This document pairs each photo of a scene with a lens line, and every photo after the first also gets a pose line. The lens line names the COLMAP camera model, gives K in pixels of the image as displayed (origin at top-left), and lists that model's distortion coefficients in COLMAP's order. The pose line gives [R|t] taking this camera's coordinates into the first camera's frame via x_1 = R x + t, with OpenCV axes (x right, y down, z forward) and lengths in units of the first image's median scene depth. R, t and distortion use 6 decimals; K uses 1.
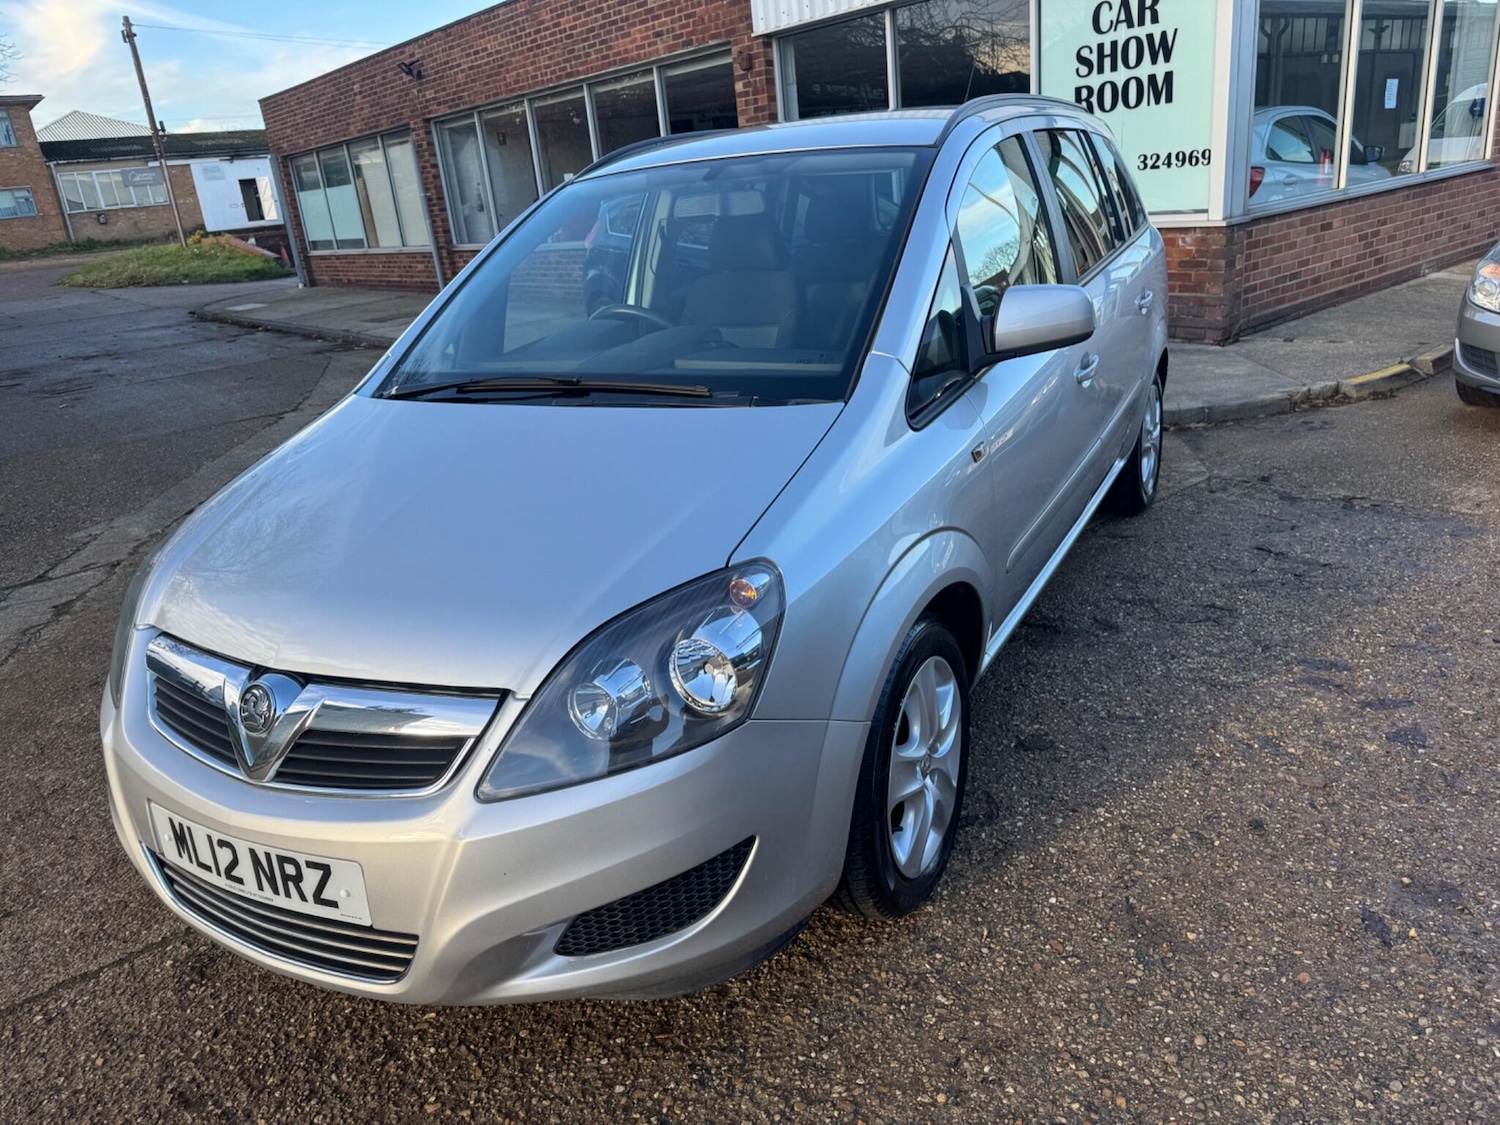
lens RADIAL K [[1083.0, 0, 753.2], [0, 1083.0, 565.4], [0, 0, 1]] dist [0.020062, -0.024727]
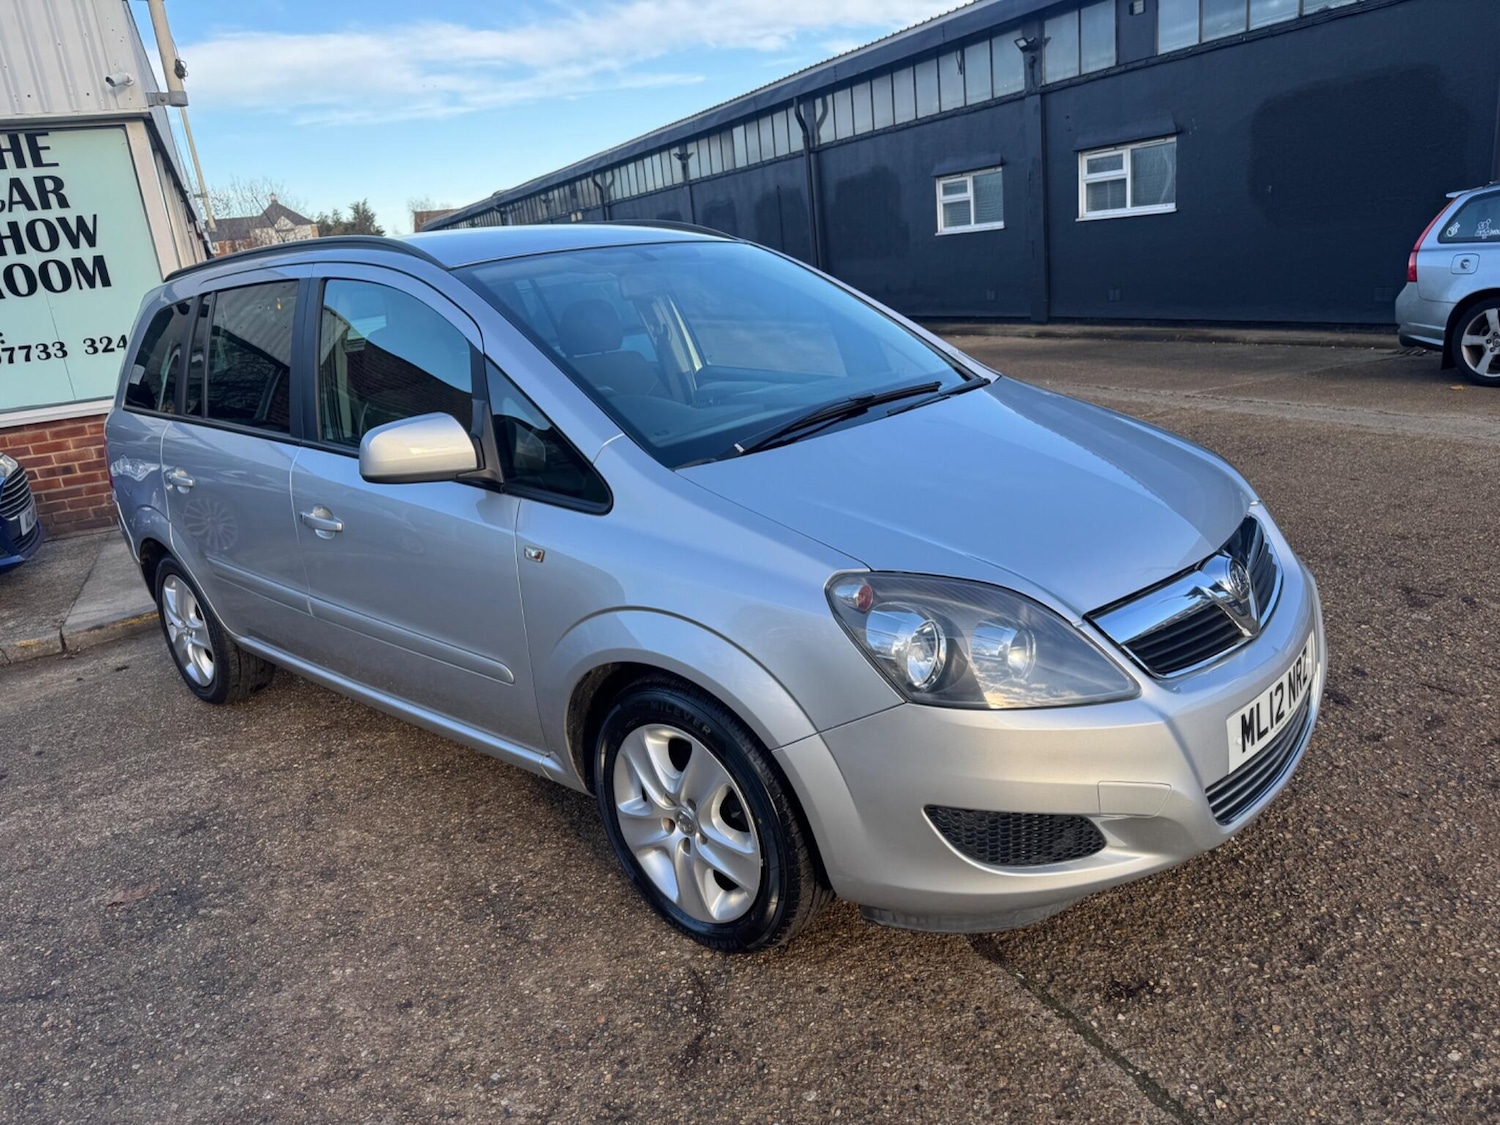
lens RADIAL K [[1092.9, 0, 767.9], [0, 1092.9, 556.2], [0, 0, 1]] dist [0.024185, -0.031641]
pose [[0.247519, -0.193699, 0.949323, -0.765888], [0.398523, 0.913443, 0.082471, -0.090189], [-0.883127, 0.357915, 0.303288, 0.464506]]
